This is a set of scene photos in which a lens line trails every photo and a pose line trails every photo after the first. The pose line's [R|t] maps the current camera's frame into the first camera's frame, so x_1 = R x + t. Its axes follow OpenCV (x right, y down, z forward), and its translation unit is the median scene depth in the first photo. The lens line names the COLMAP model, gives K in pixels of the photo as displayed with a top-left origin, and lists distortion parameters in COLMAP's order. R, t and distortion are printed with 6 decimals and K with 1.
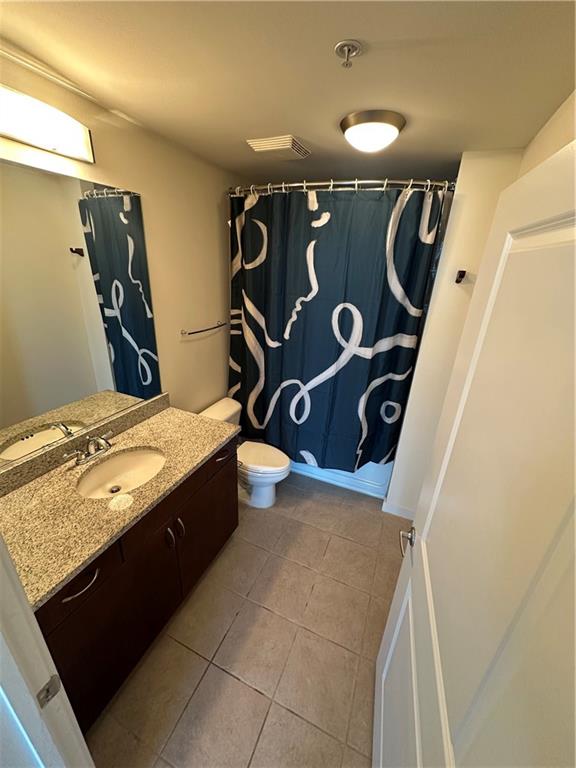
lens RADIAL K [[304.5, 0, 287.3], [0, 304.5, 382.3], [0, 0, 1]] dist [-0.003545, 0.001227]
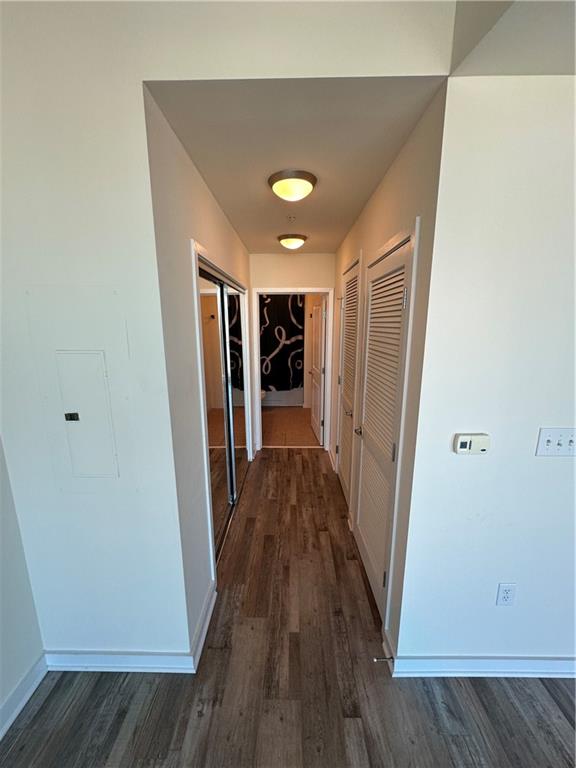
lens RADIAL K [[304.5, 0, 286.1], [0, 304.5, 383.6], [0, 0, 1]] dist [-0.003545, 0.001227]
pose [[0.926011, -0.126995, 0.355495, -0.842342], [0.185893, 0.973025, -0.136625, 0.680667], [-0.328555, 0.192600, 0.924639, -1.609697]]
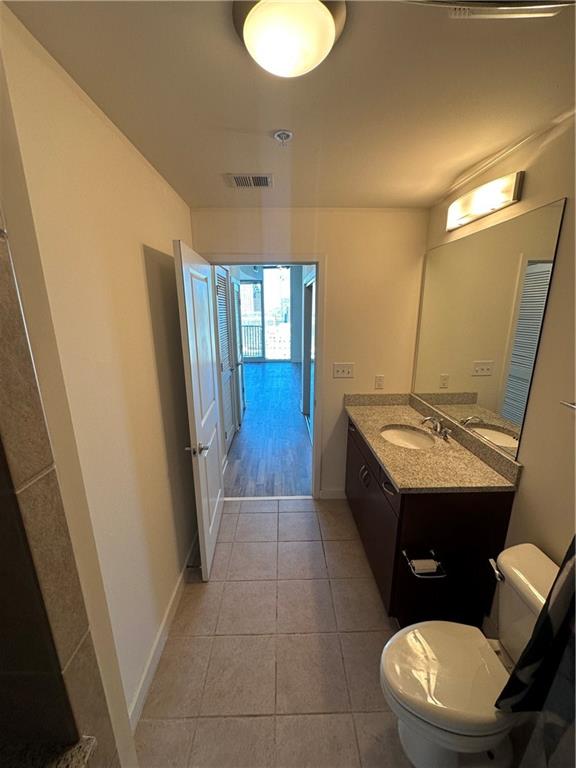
lens RADIAL K [[304.5, 0, 288.5], [0, 304.5, 381.4], [0, 0, 1]] dist [-0.003545, 0.001227]
pose [[-0.907855, 0.050894, -0.416183, 0.384260], [-0.192394, 0.831371, 0.521351, -0.400498], [0.372536, 0.553382, -0.744973, 1.249060]]
